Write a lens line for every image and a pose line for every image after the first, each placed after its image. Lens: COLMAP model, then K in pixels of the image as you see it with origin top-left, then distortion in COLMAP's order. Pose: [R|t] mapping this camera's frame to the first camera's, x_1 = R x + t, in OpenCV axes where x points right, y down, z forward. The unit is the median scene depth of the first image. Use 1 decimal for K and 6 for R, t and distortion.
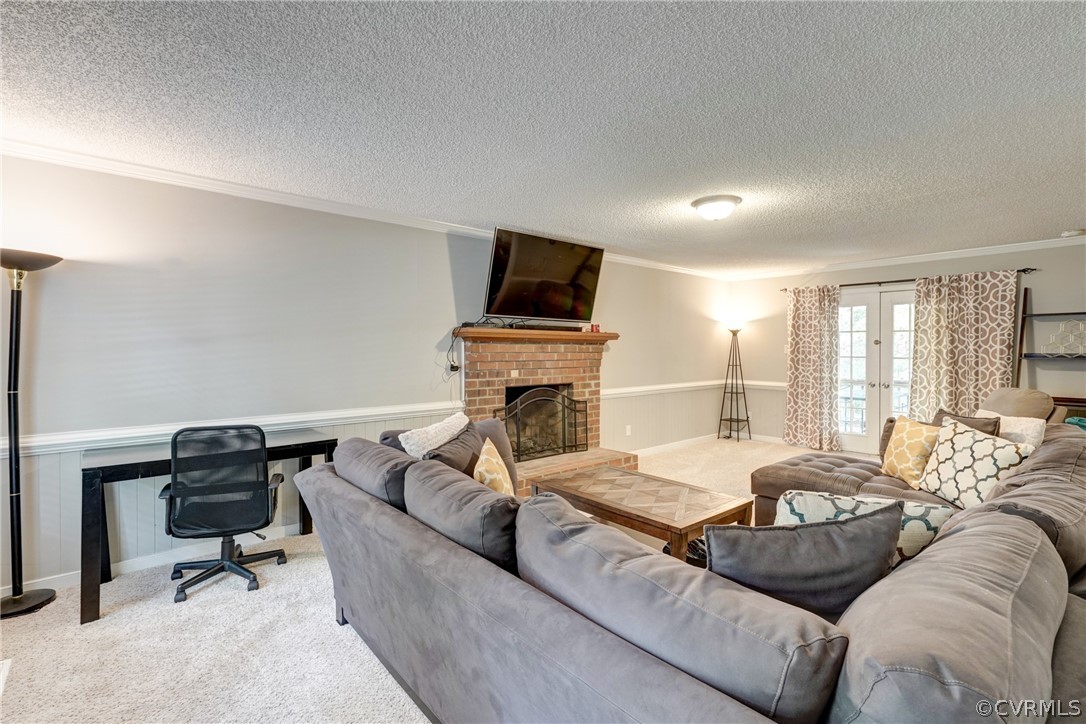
lens RADIAL K [[493.6, 0, 539.2], [0, 493.6, 361.1], [0, 0, 1]] dist [0.000648, 0.000329]
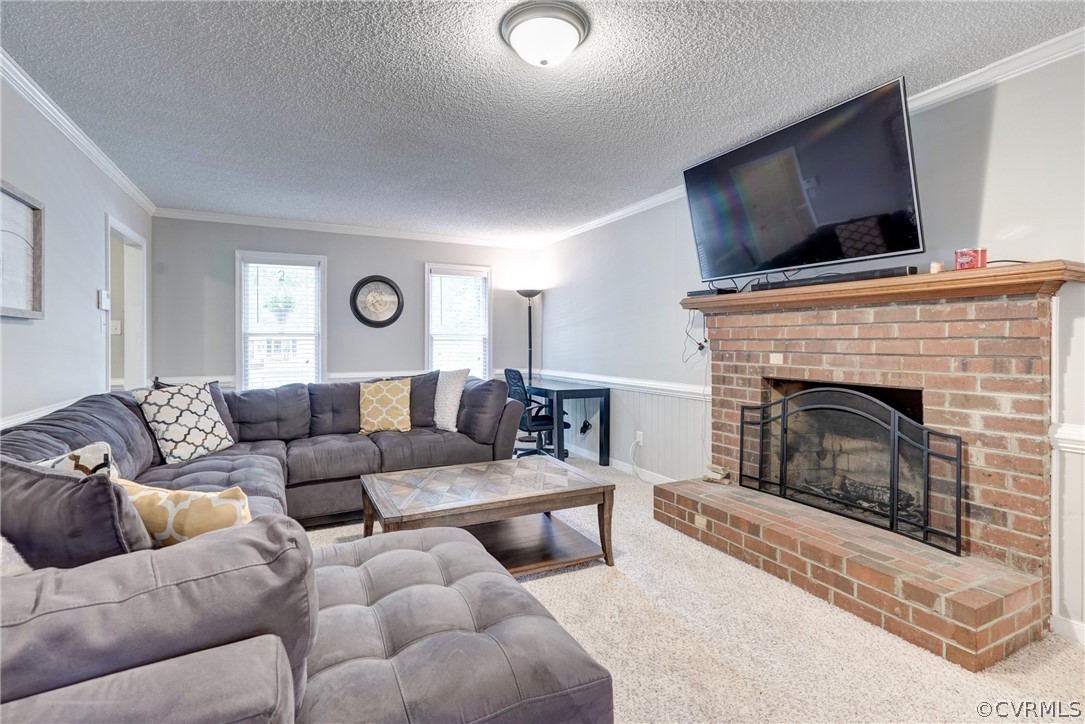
lens RADIAL K [[512.2, 0, 543.1], [0, 512.2, 356.6], [0, 0, 1]] dist [-0.000016, 0.000844]
pose [[-0.233836, 0.023642, -0.971989, 0.606037], [-0.027654, 0.999138, 0.030955, 0.008974], [0.971883, 0.034118, -0.232981, 0.762610]]
